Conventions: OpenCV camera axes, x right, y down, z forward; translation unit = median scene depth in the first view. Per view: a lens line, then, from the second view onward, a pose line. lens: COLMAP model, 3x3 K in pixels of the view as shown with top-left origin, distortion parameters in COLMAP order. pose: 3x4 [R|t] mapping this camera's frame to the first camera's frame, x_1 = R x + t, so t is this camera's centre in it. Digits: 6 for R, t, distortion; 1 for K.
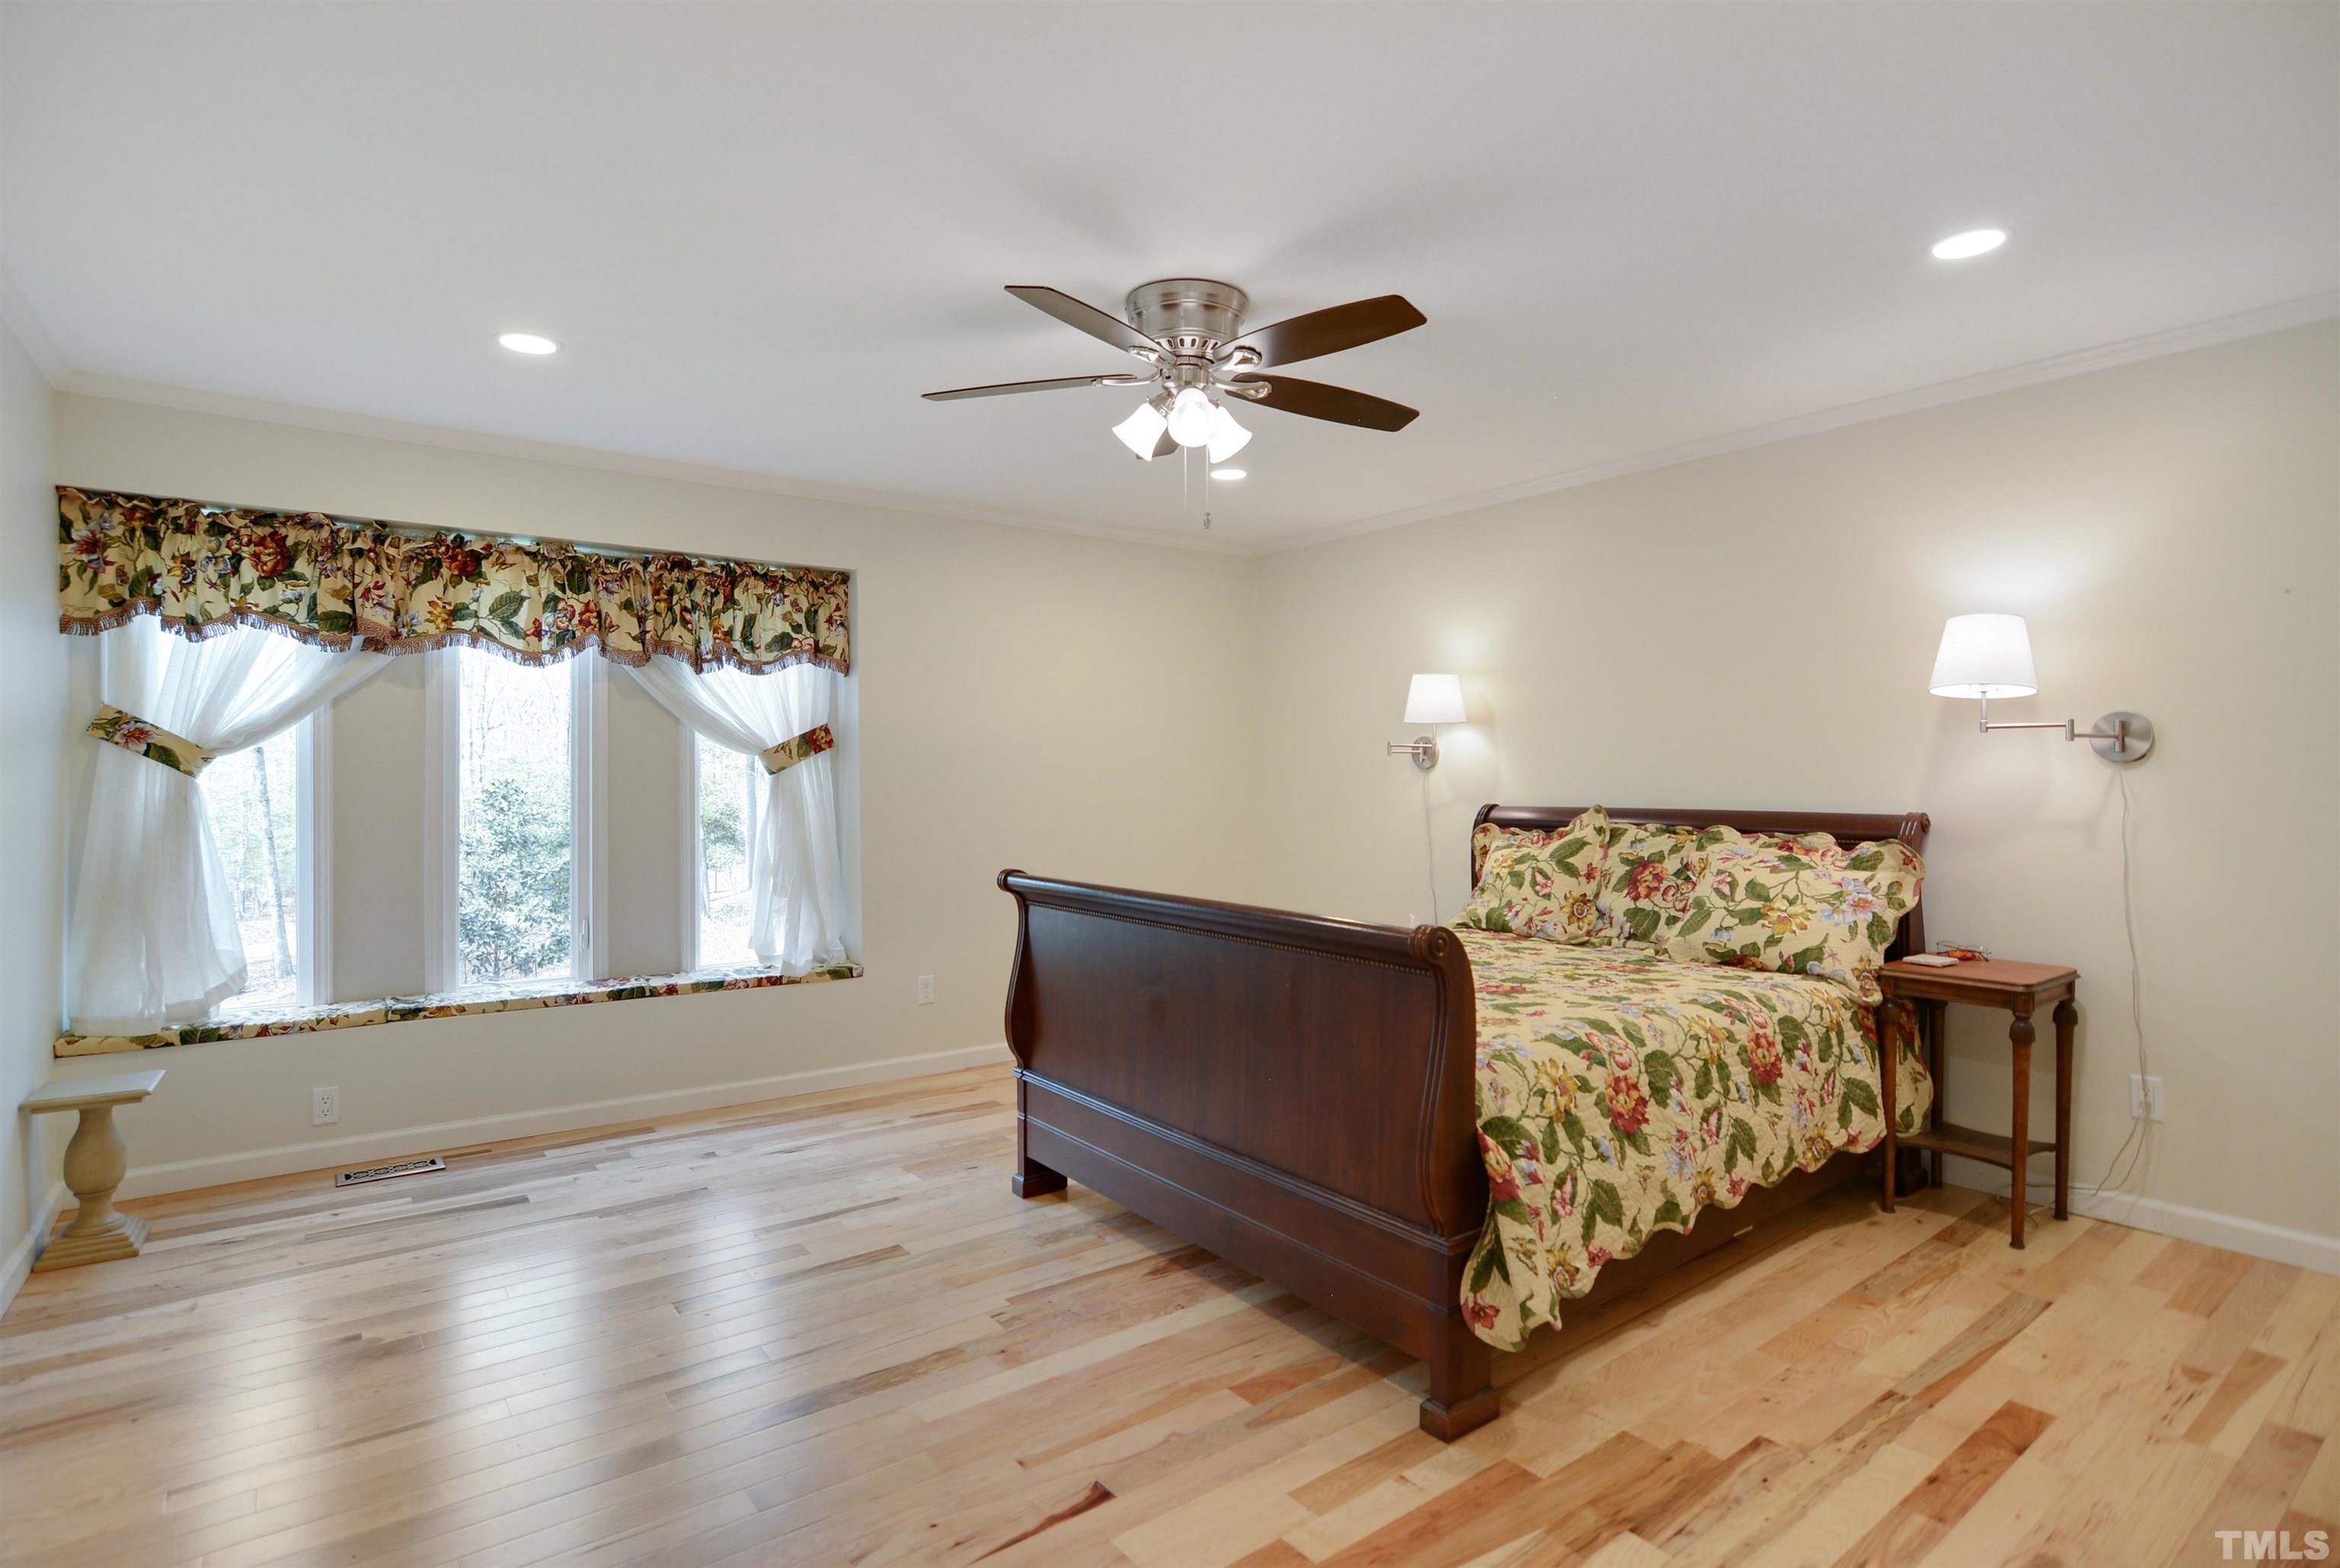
lens RADIAL K [[1159.0, 0, 1149.5], [0, 1159.0, 784.4], [0, 0, 1]] dist [-0.028436, 0.007505]
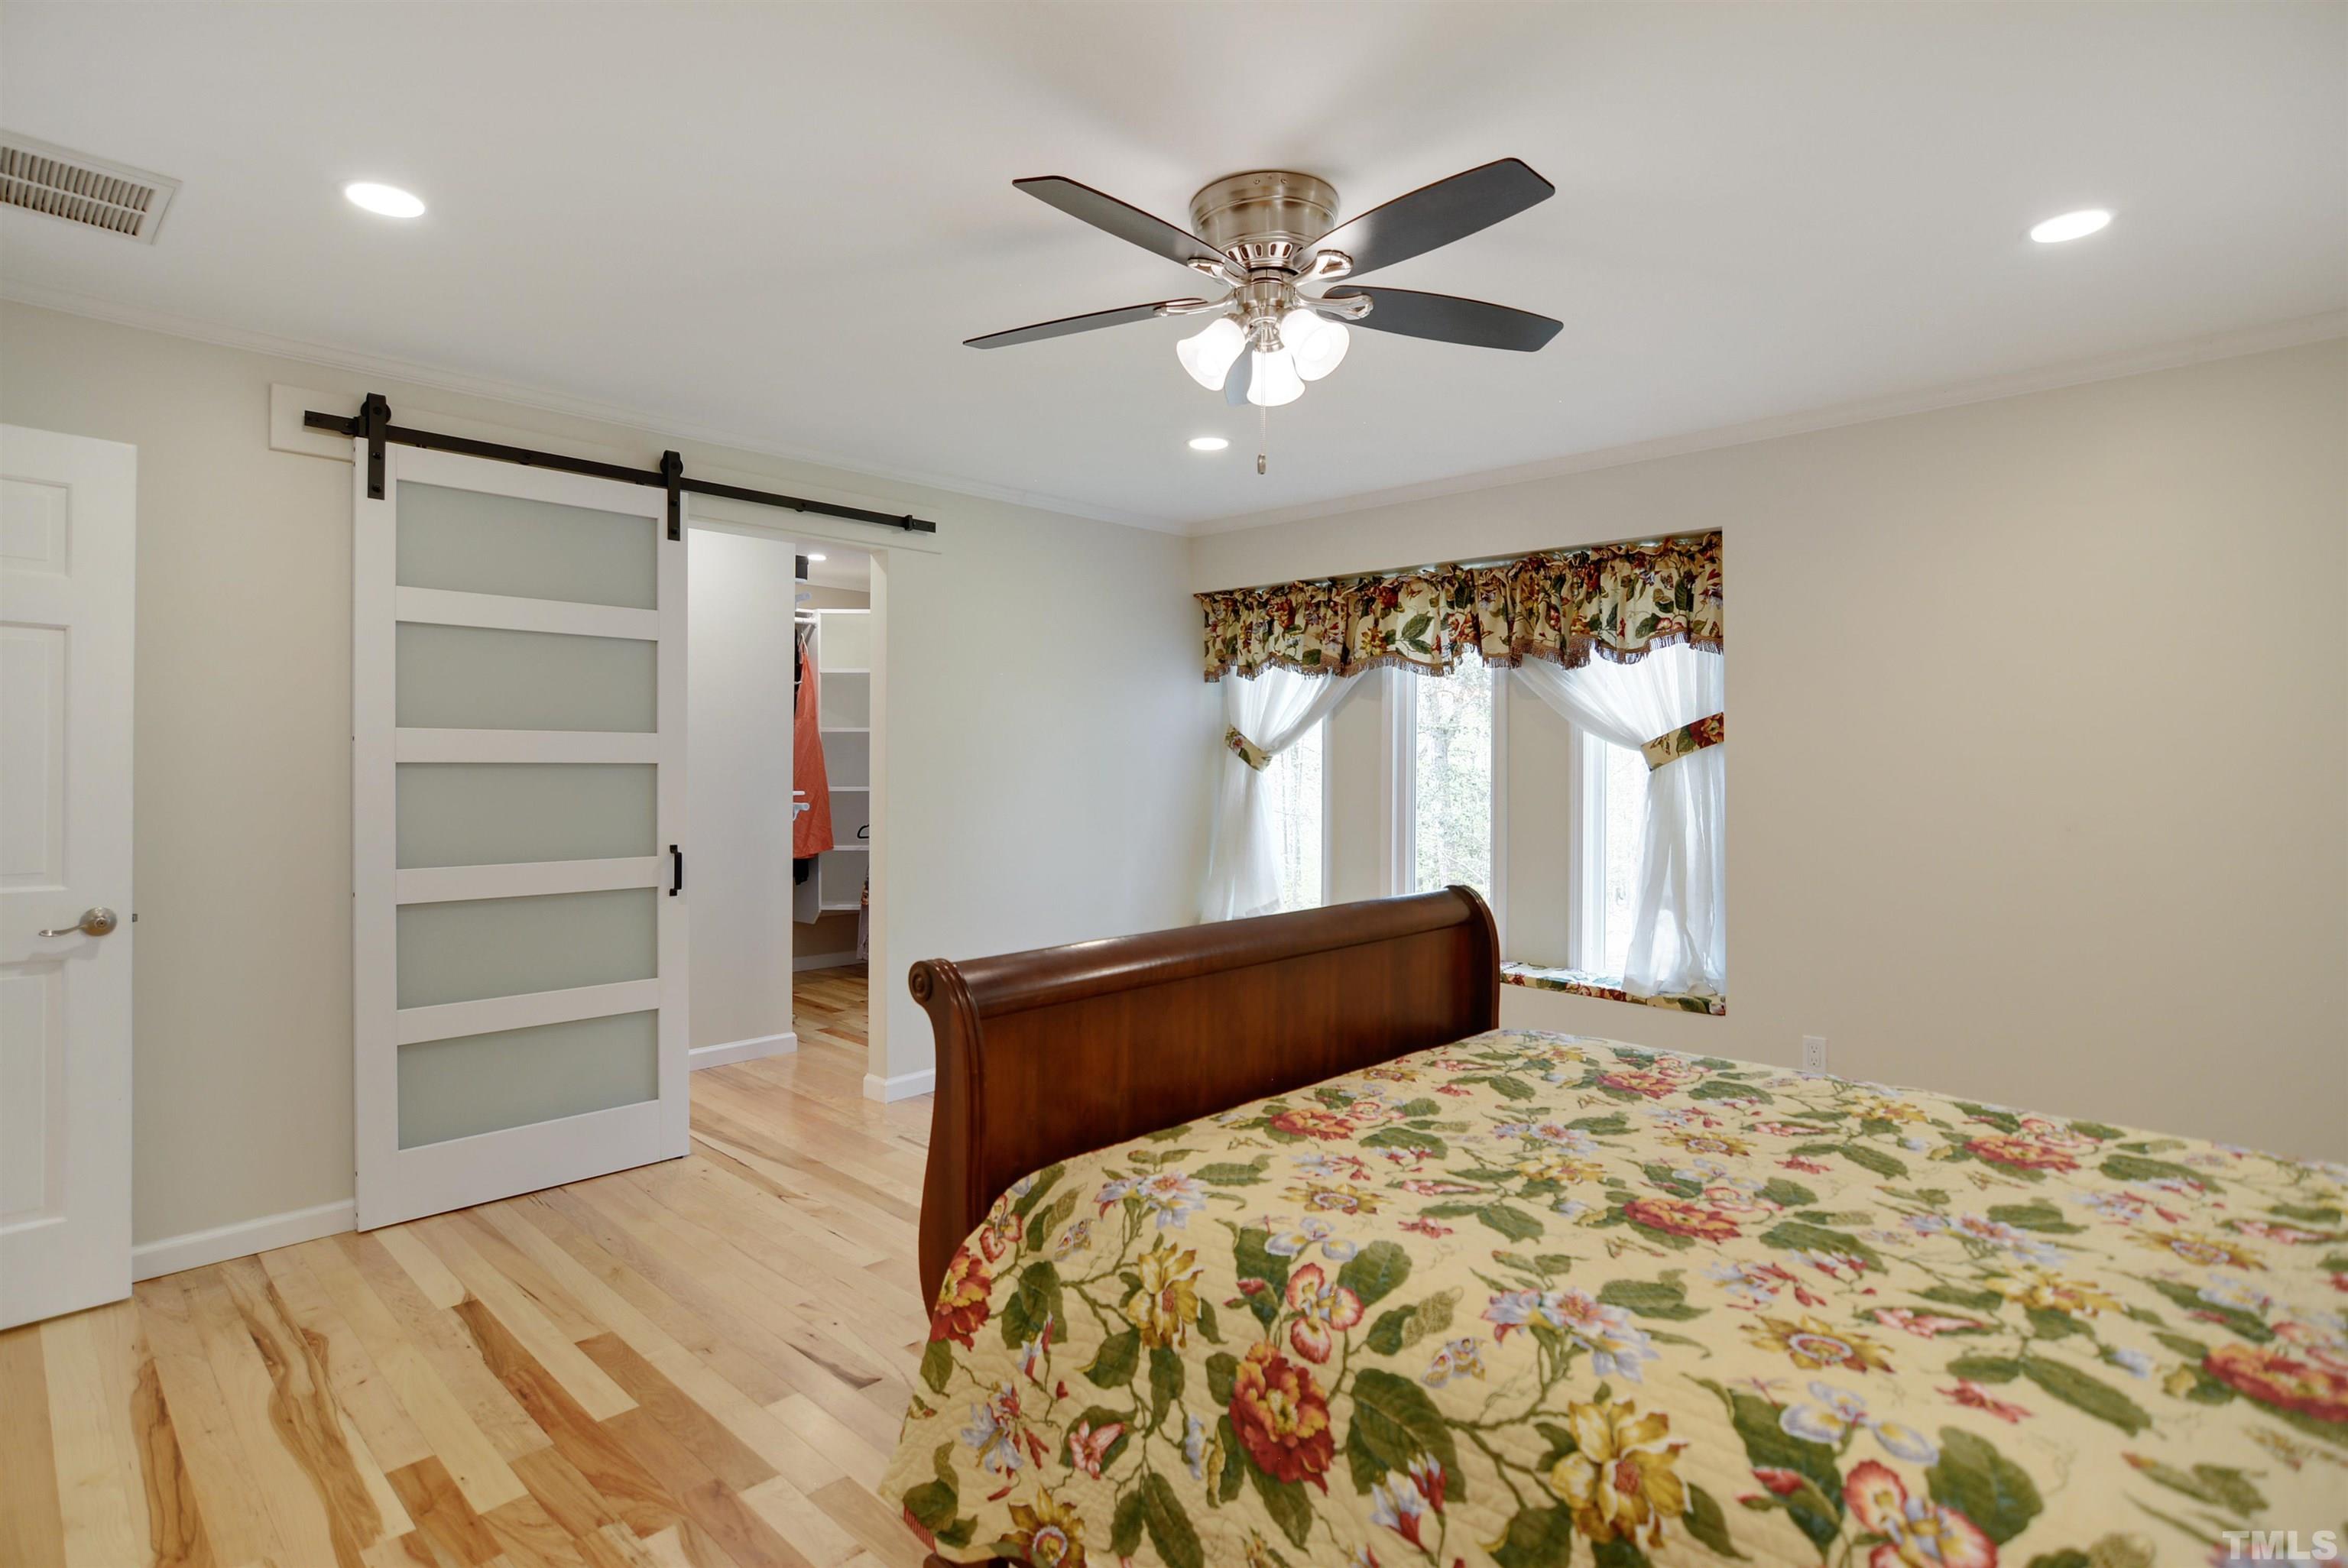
lens RADIAL K [[1144.0, 0, 1146.3], [0, 1144.0, 778.1], [0, 0, 1]] dist [-0.022750, 0.001124]
pose [[0.179918, 0.013687, -0.983586, 0.553049], [-0.012415, 0.999855, 0.011643, -0.010106], [0.983603, 0.010116, 0.180062, 0.516480]]
